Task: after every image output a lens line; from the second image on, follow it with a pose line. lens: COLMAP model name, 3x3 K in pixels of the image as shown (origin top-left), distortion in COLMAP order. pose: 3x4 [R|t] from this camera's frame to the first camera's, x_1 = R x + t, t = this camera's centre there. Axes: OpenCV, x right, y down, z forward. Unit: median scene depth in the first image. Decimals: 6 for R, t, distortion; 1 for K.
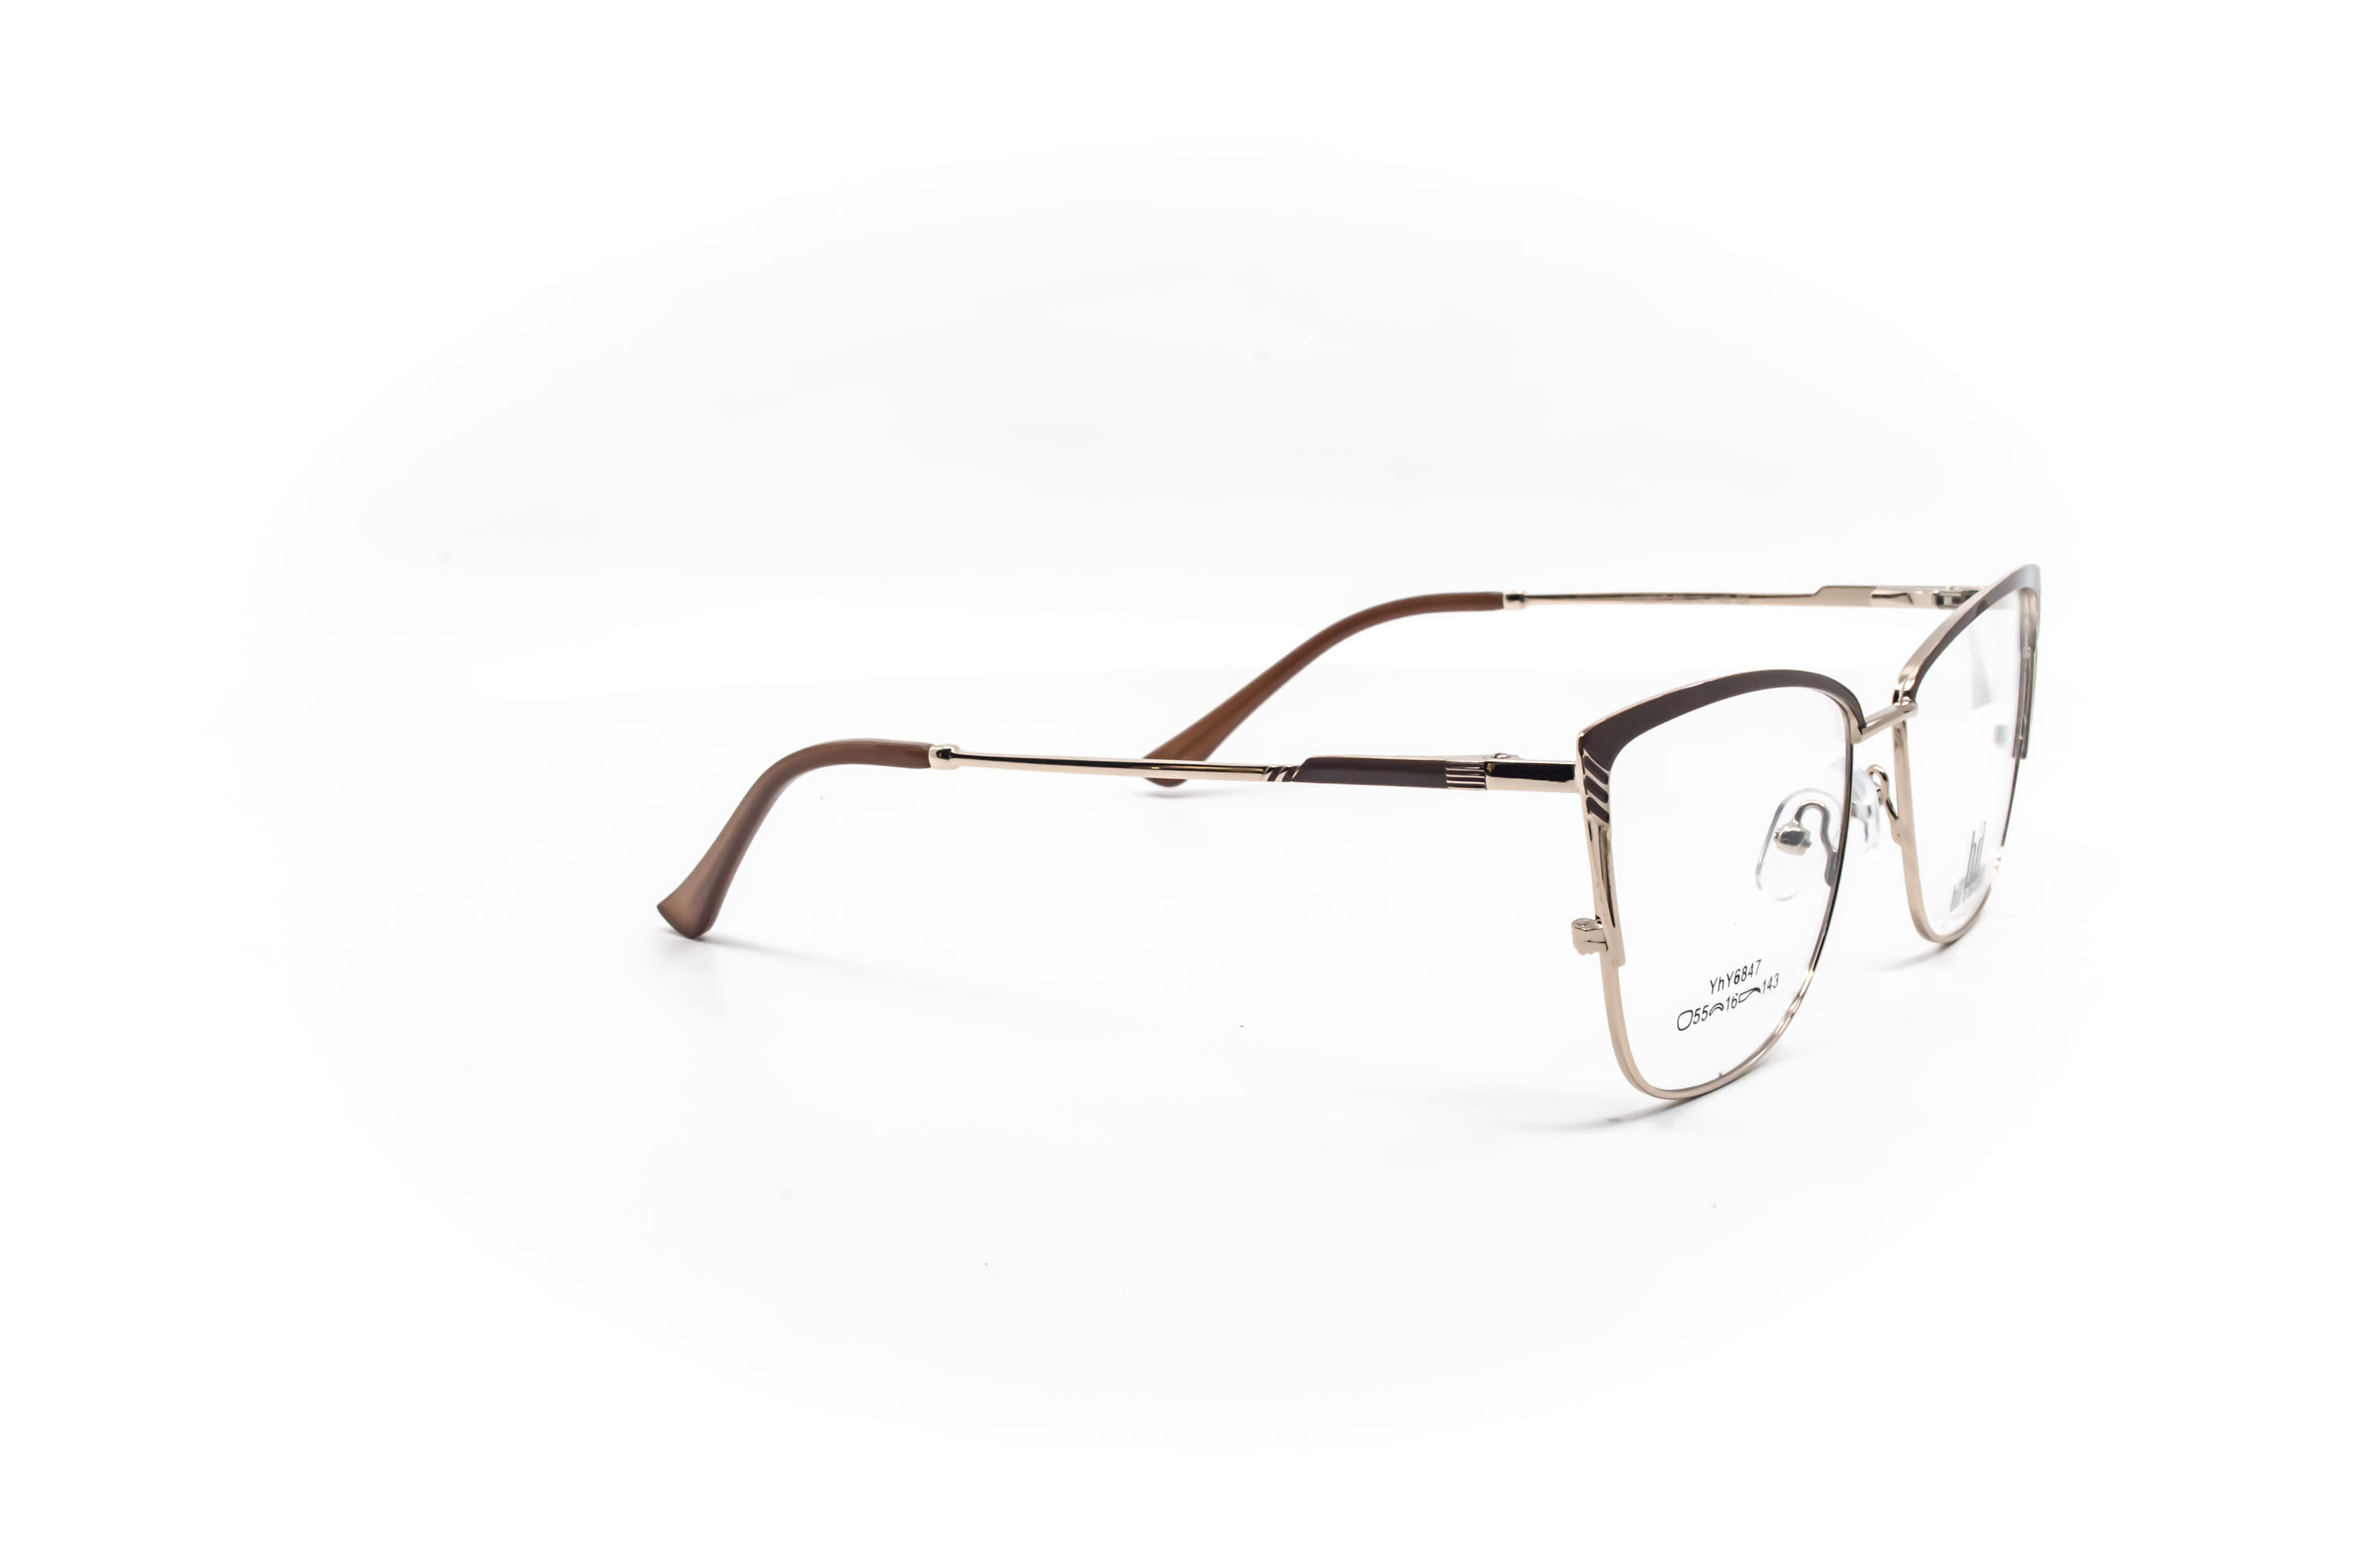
lens RADIAL K [[3102.8, 0, 1170.8], [0, 3102.8, 788.9], [0, 0, 1]] dist [-0.074190, 0.000000]
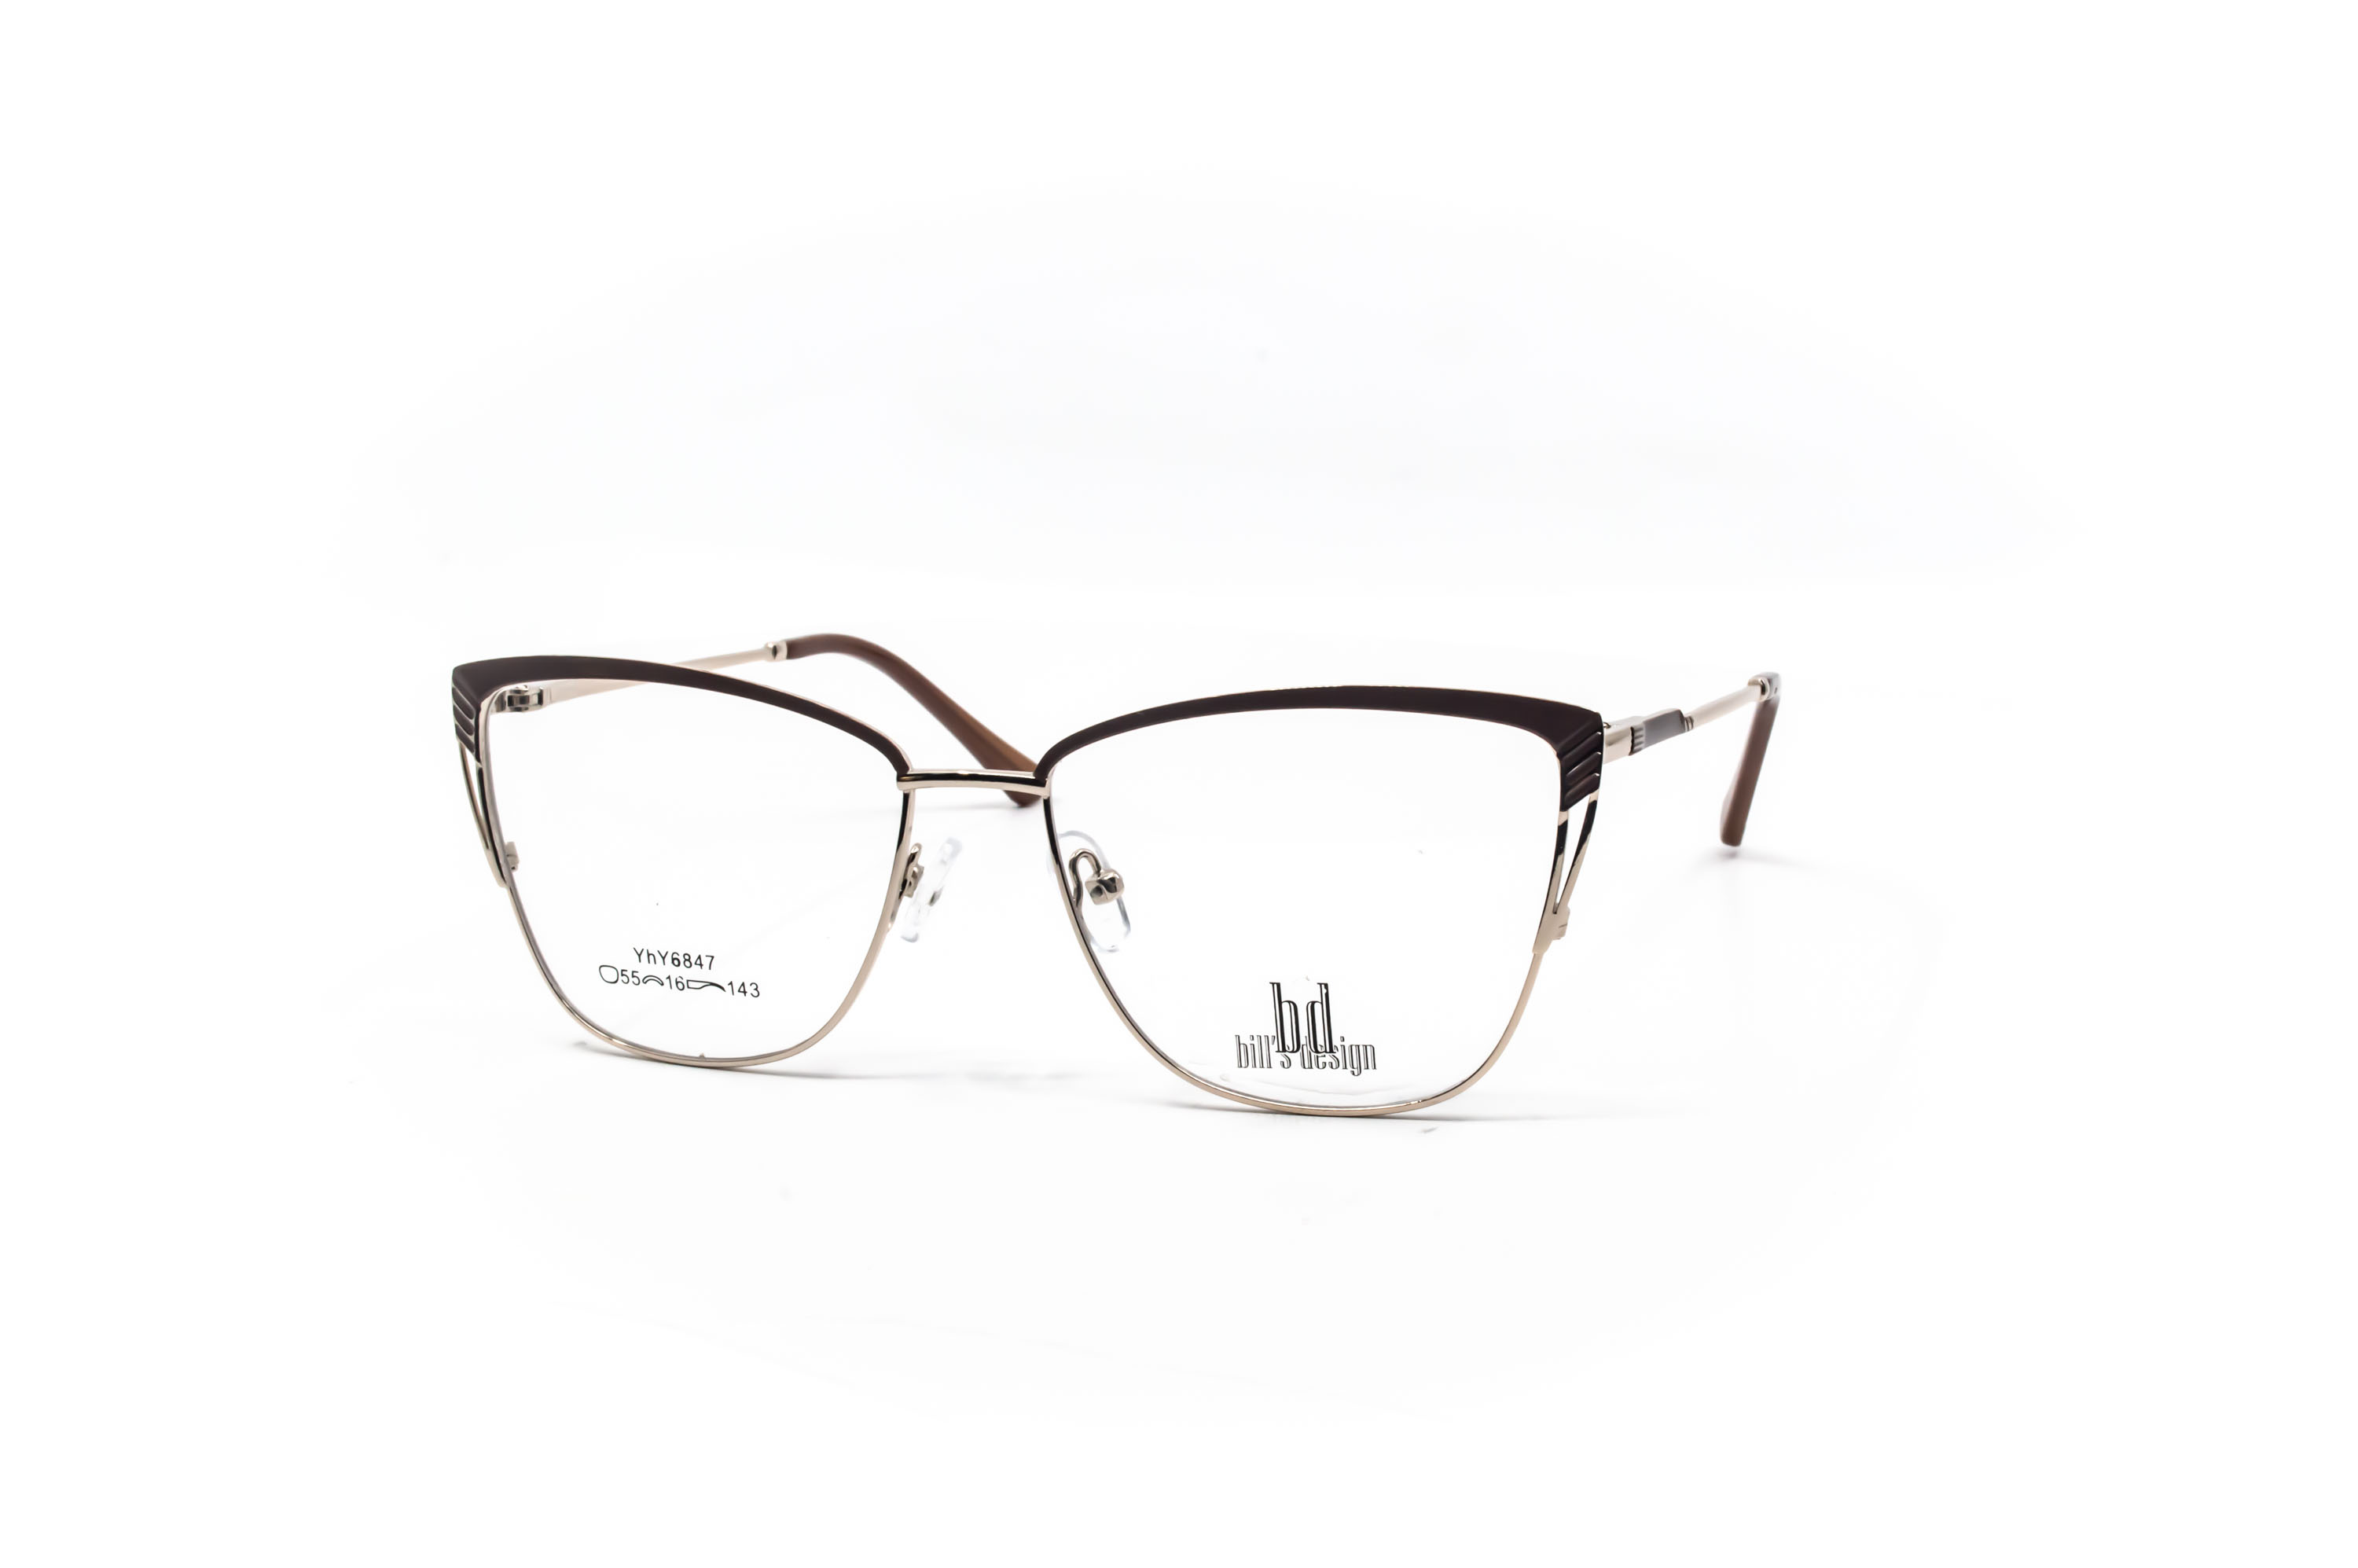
lens RADIAL K [[3102.8, 0, 1162.7], [0, 3102.8, 787.2], [0, 0, 1]] dist [-0.074190, 0.000000]
pose [[0.263651, 0.199161, -0.943834, 1.187809], [-0.186965, 0.970450, 0.152551, -0.182981], [0.946326, 0.136244, 0.293096, 0.840373]]
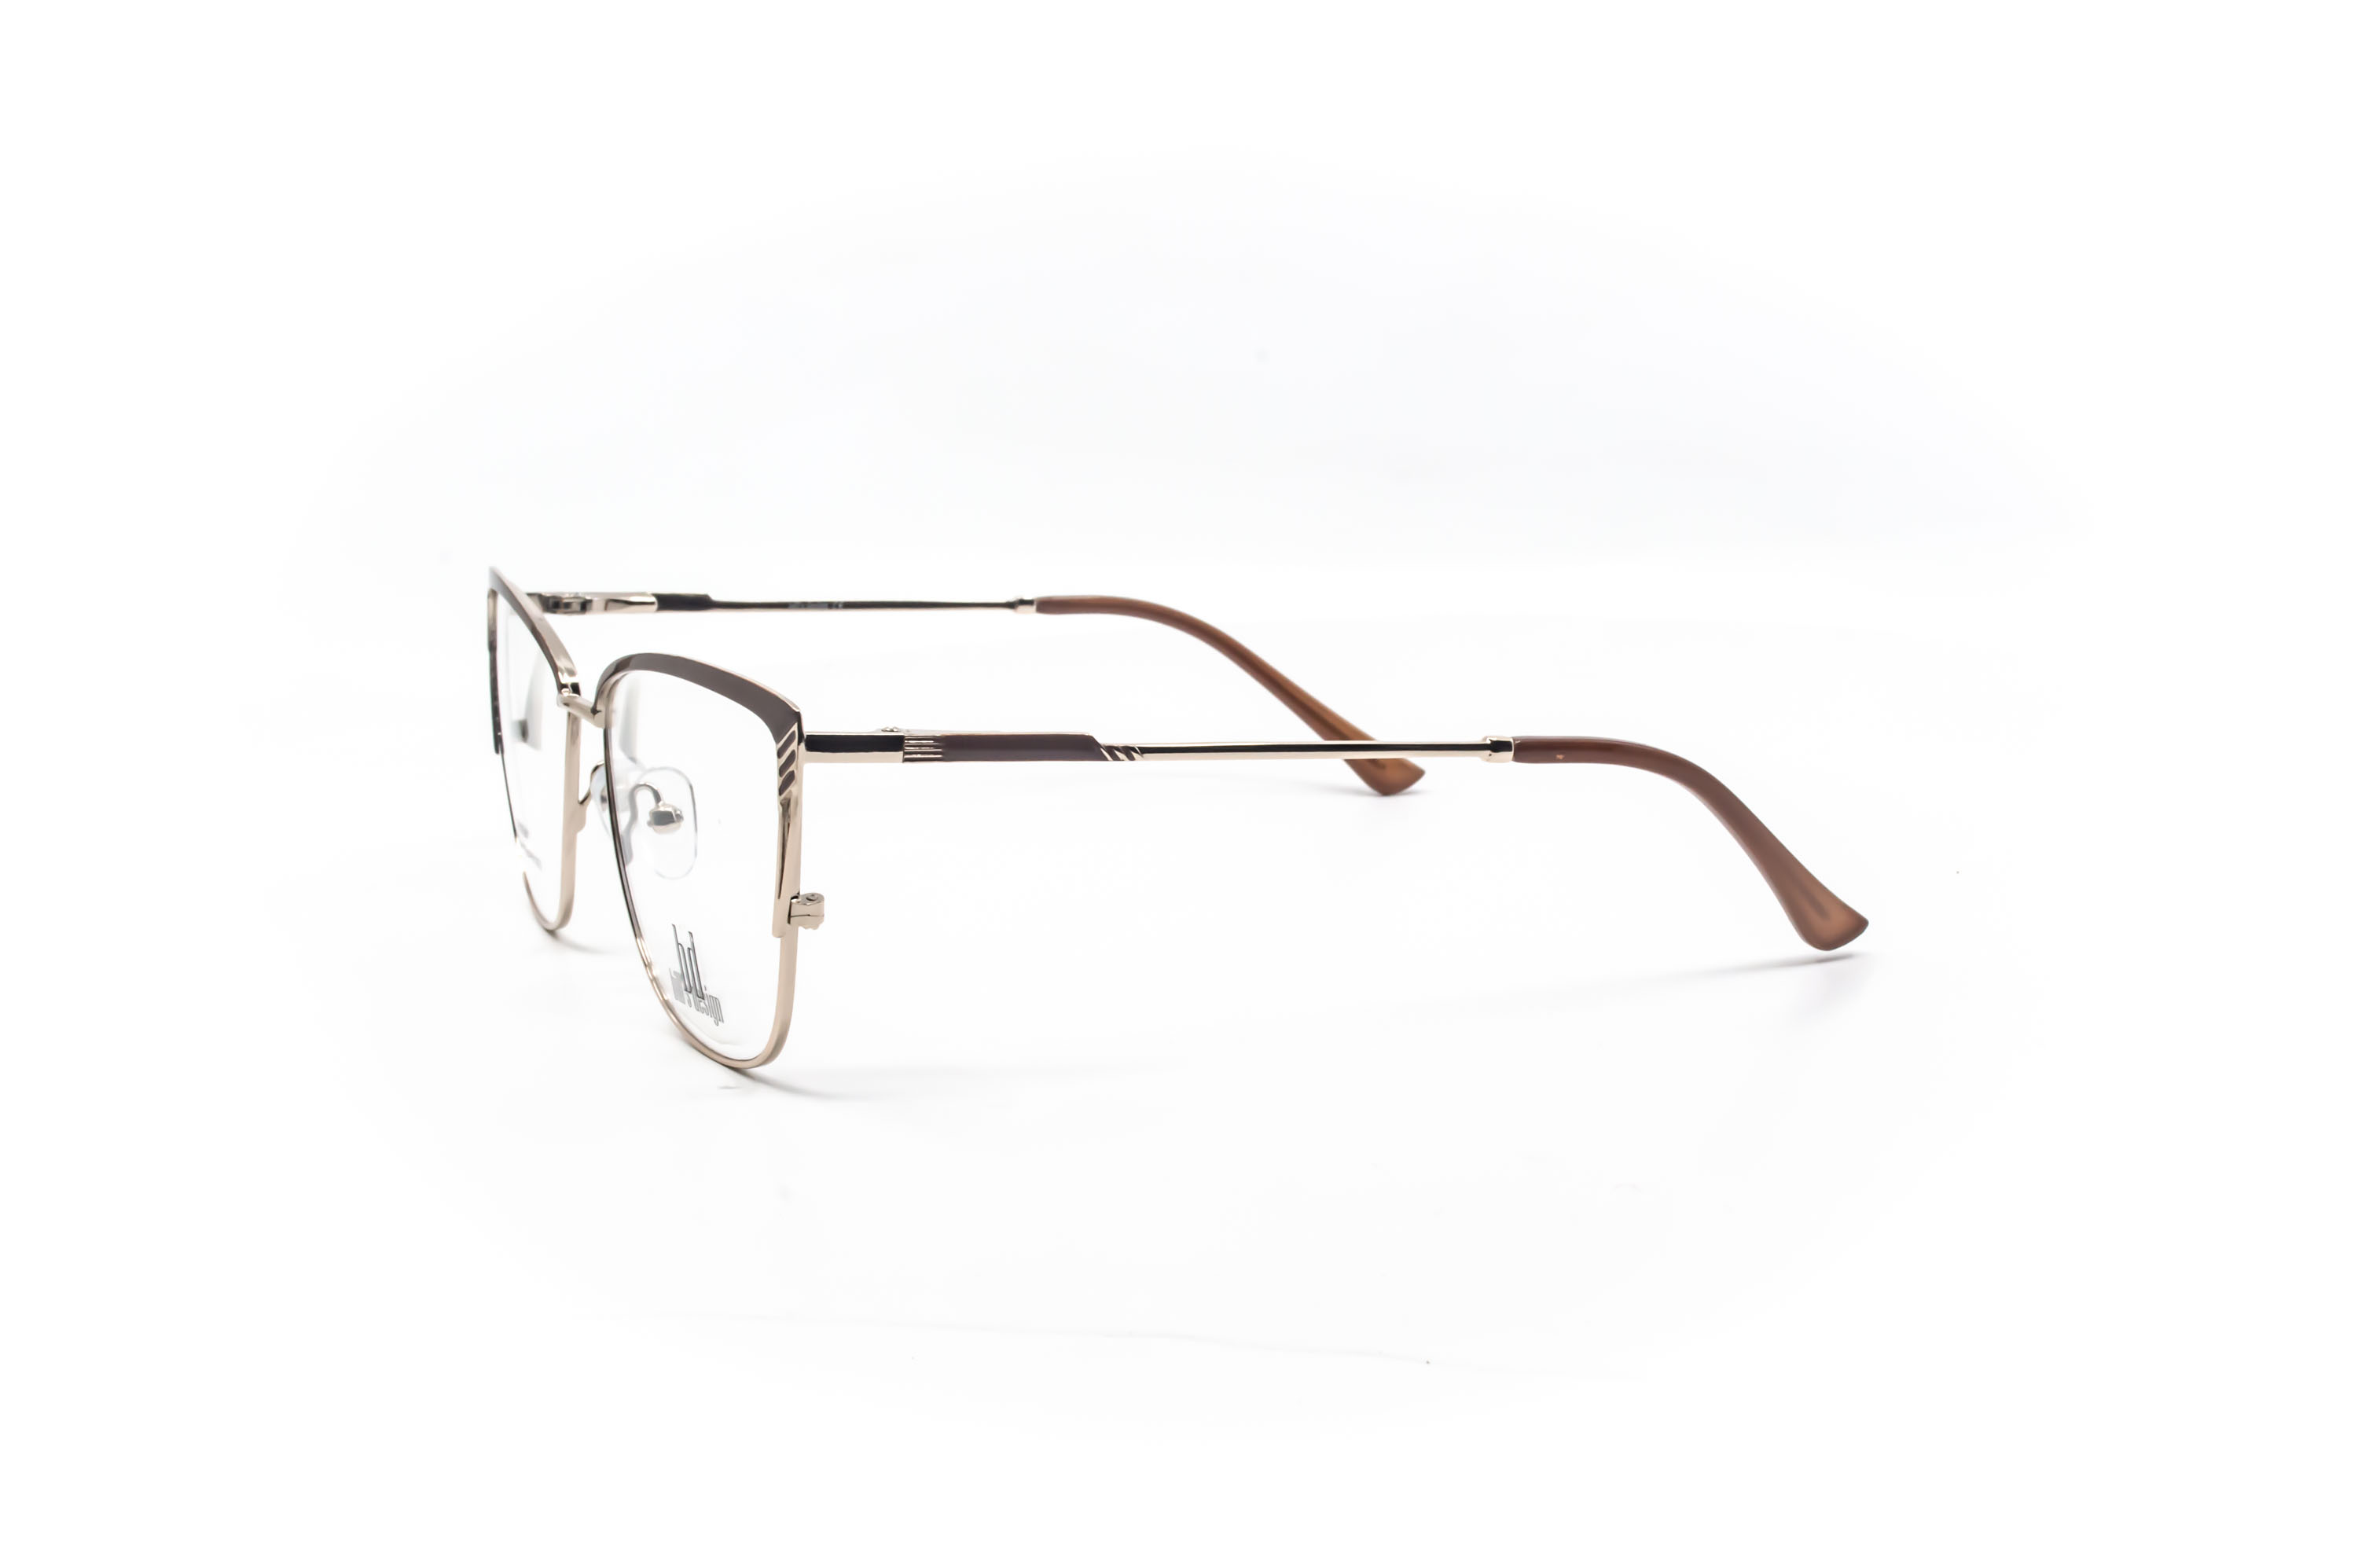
lens RADIAL K [[3102.8, 0, 1177.1], [0, 3102.8, 778.5], [0, 0, 1]] dist [-0.074190, 0.000000]
pose [[-0.491492, 0.187692, -0.850416, 1.093076], [-0.164315, 0.938975, 0.302202, -0.371603], [0.855240, 0.288266, -0.430659, 1.740584]]
